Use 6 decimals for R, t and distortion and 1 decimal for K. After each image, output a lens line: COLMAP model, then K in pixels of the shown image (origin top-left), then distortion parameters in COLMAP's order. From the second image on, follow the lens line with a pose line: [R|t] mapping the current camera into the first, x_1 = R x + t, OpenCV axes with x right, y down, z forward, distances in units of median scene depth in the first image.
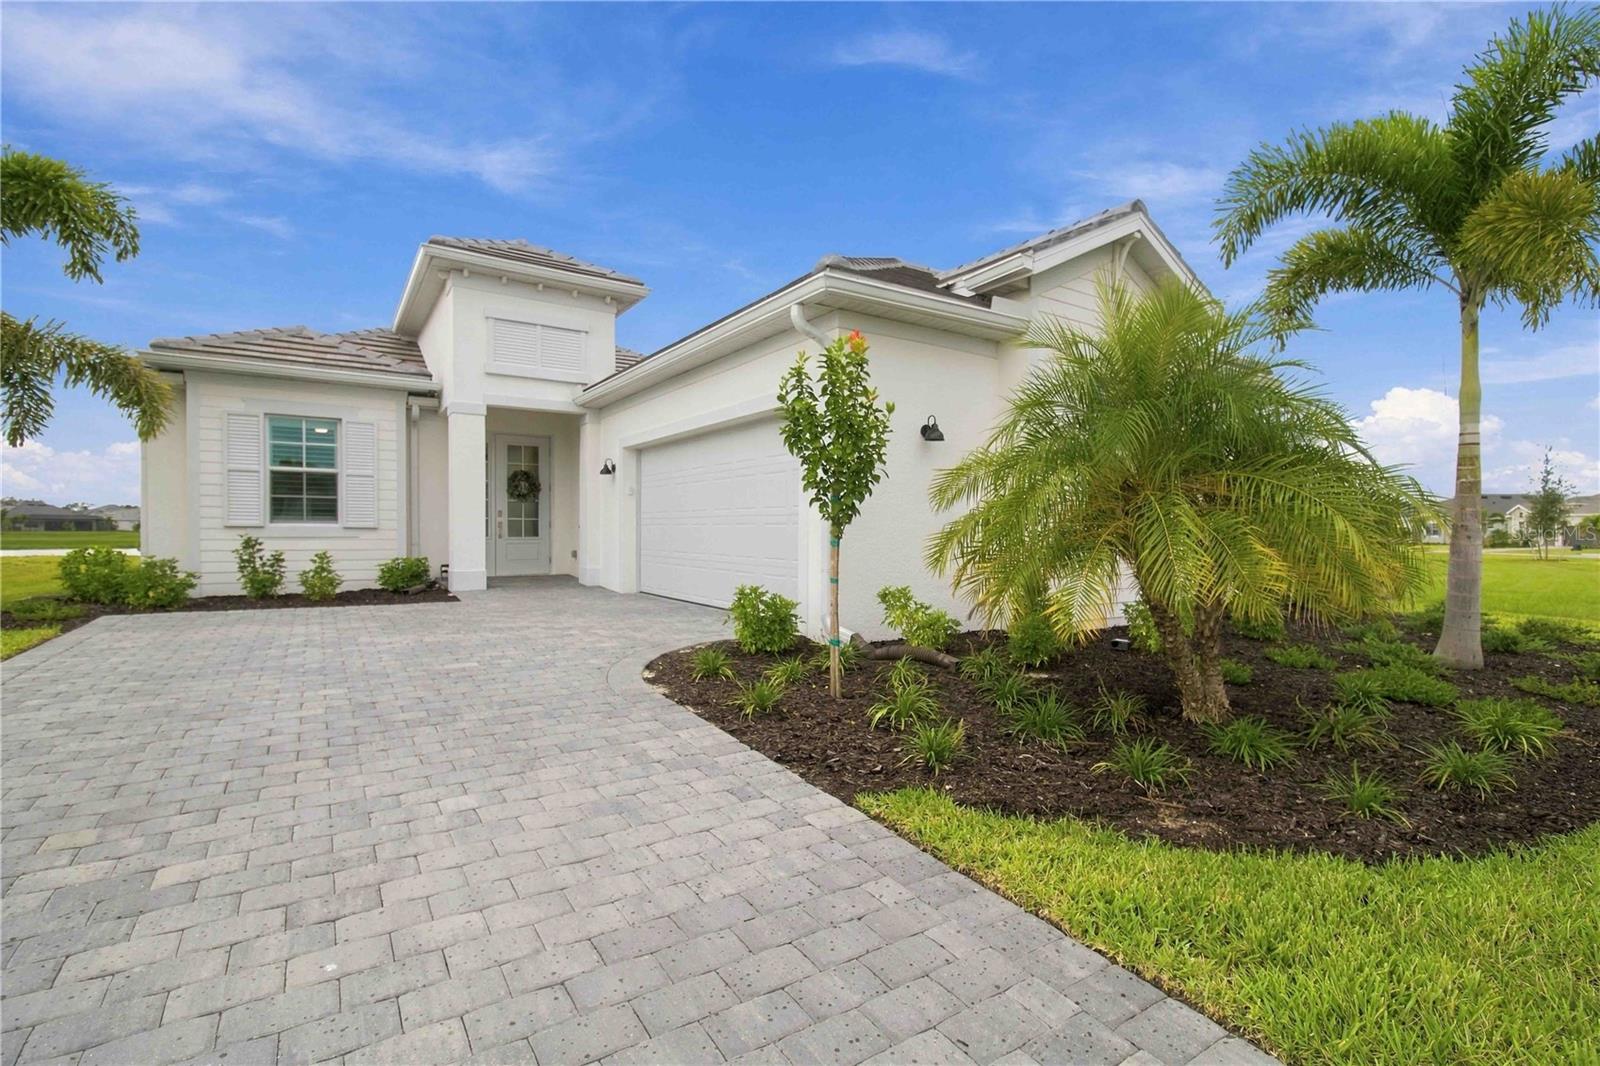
lens RADIAL K [[746.4, 0, 795.7], [0, 746.4, 537.5], [0, 0, 1]] dist [-0.004946, 0.003161]
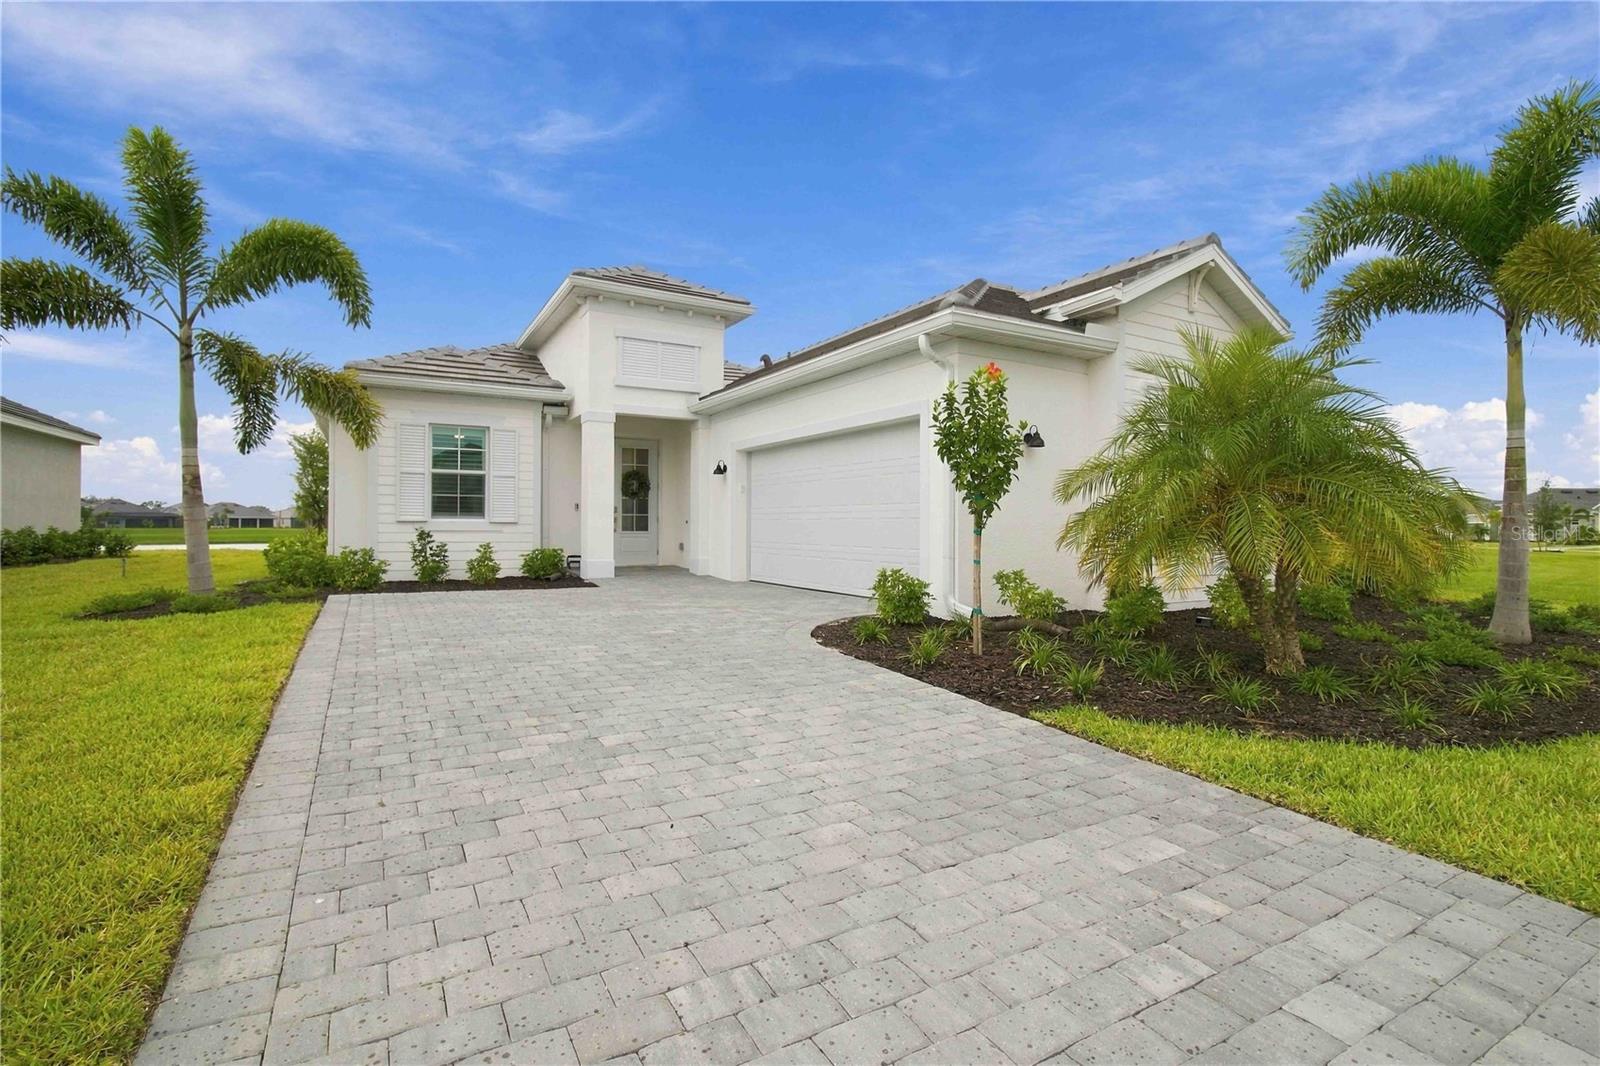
lens RADIAL K [[746.4, 0, 802.0], [0, 746.4, 521.0], [0, 0, 1]] dist [-0.004946, 0.003161]
pose [[0.998555, -0.000597, -0.053741, -0.137639], [-0.000346, 0.999846, -0.017532, 0.008307], [0.053743, 0.017525, 0.998401, -0.212130]]
